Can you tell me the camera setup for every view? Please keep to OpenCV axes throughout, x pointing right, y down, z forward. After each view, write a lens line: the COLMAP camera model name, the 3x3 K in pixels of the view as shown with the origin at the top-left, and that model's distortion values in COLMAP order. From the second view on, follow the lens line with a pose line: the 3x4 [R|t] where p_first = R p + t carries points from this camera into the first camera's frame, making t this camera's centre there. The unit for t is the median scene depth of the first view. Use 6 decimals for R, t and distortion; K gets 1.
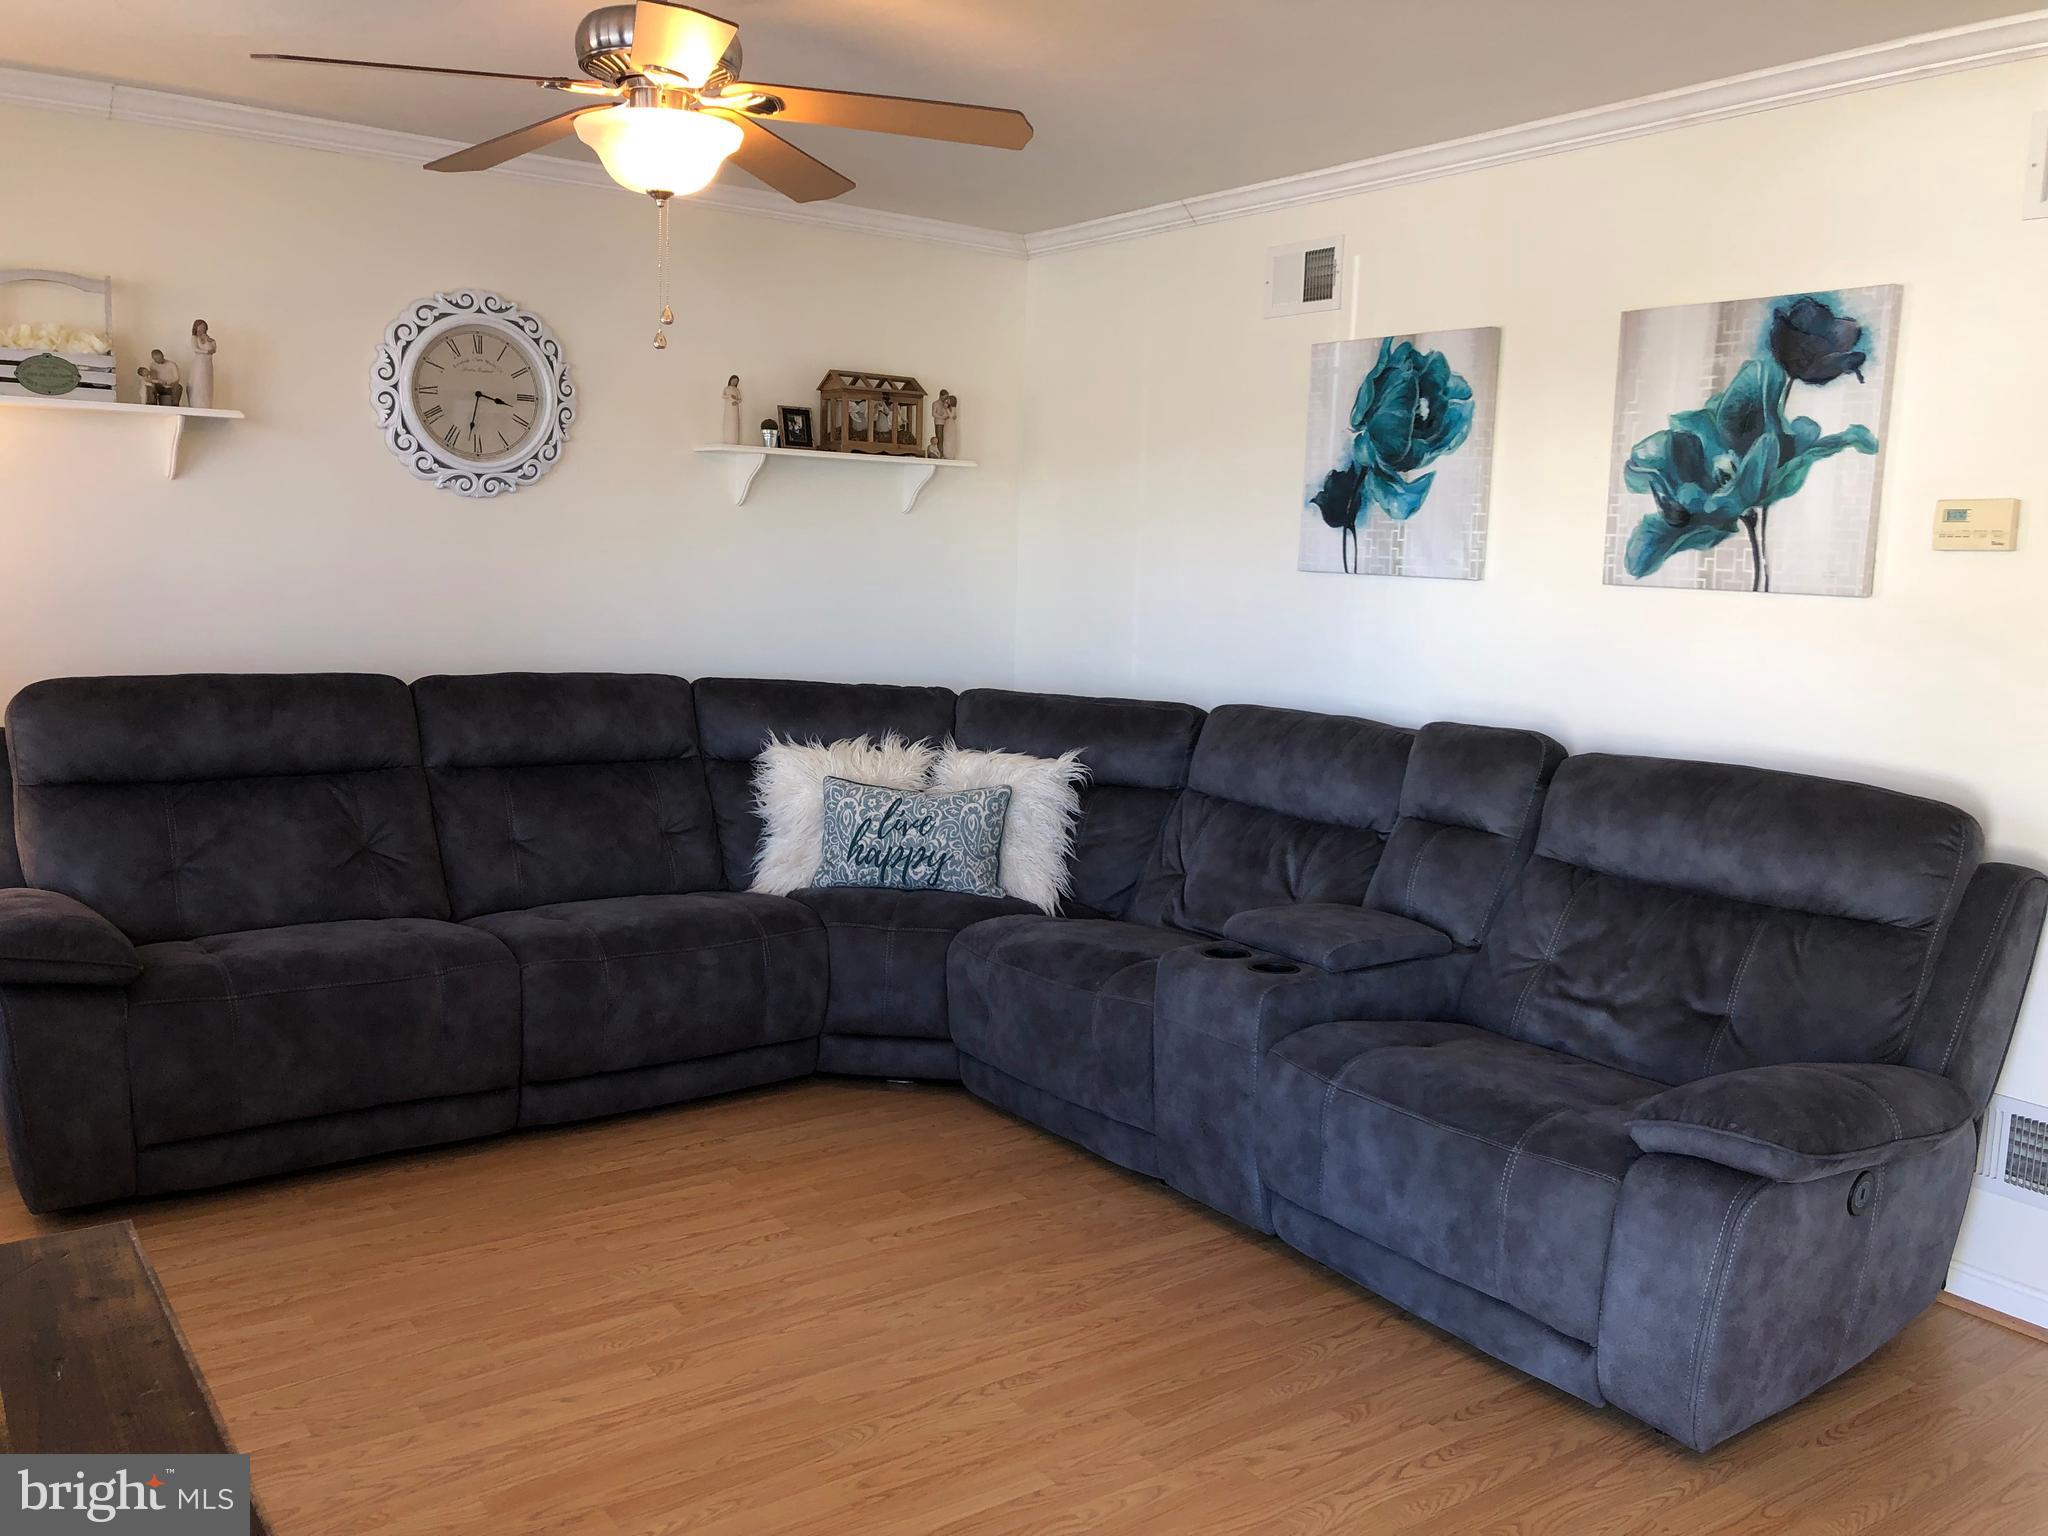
lens RADIAL K [[1661.8, 0, 1039.9], [0, 1661.8, 764.1], [0, 0, 1]] dist [0.016591, -0.036993]
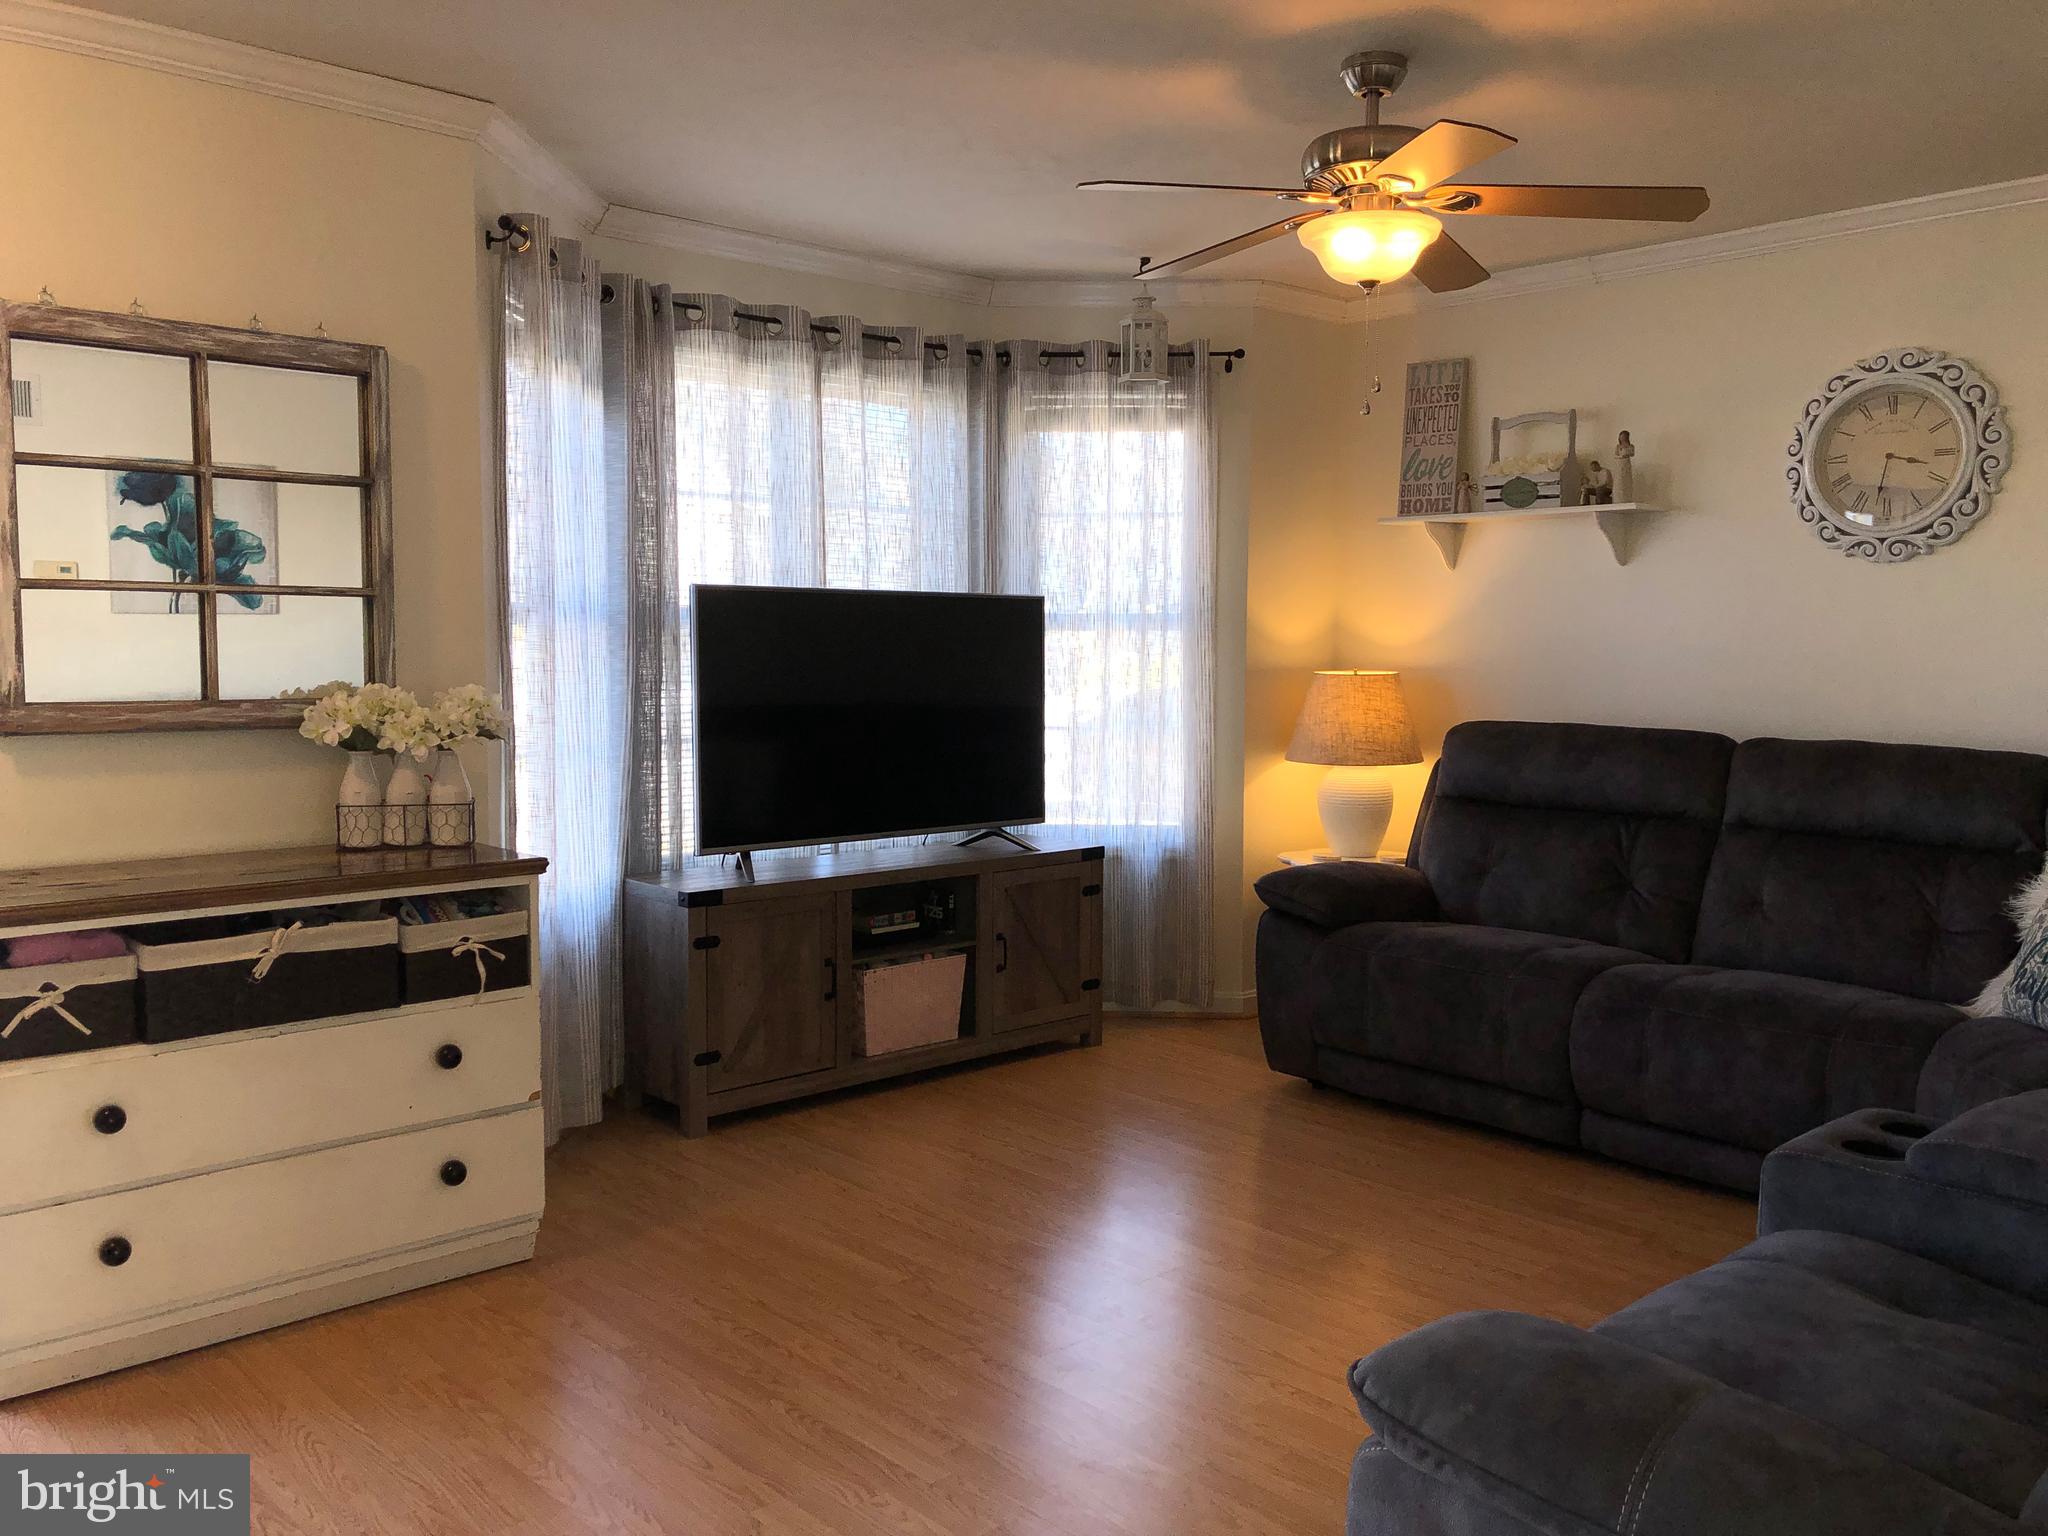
lens RADIAL K [[1661.8, 0, 1040.4], [0, 1661.8, 772.1], [0, 0, 1]] dist [0.016591, -0.036993]
pose [[0.107153, 0.039350, -0.993464, 0.588738], [-0.141576, 0.989638, 0.023928, 0.005962], [0.984111, 0.138087, 0.111614, 0.442480]]
